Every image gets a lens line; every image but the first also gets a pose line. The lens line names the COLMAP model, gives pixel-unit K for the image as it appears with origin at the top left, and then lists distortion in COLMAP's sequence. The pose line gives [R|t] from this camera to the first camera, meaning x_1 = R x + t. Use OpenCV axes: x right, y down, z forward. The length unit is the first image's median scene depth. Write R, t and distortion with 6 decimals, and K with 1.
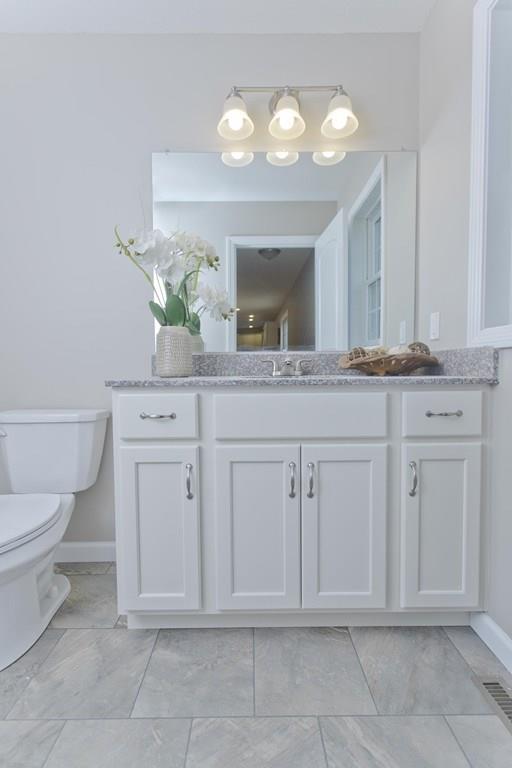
lens RADIAL K [[319.9, 0, 255.5], [0, 319.9, 381.3], [0, 0, 1]] dist [0.002683, 0.000169]
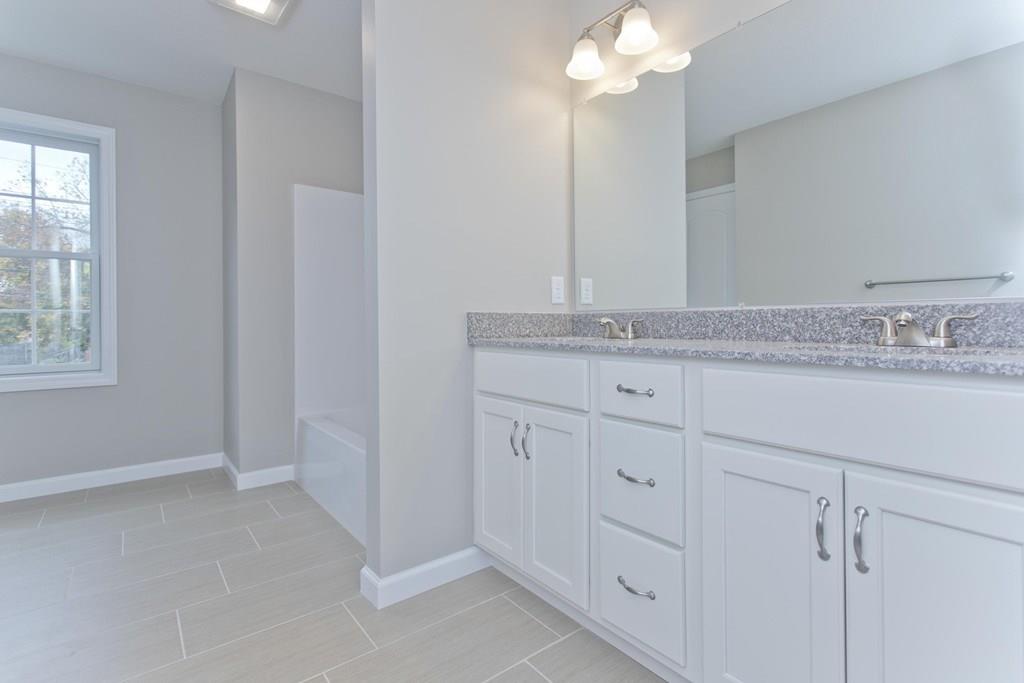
lens RADIAL K [[498.0, 0, 512.7], [0, 498.0, 321.3], [0, 0, 1]] dist [-0.002143, -0.000048]
pose [[0.609601, 0.007955, -0.792669, 0.958430], [-0.050664, 0.998296, -0.028944, -0.015337], [0.791088, 0.057804, 0.608965, -0.013389]]
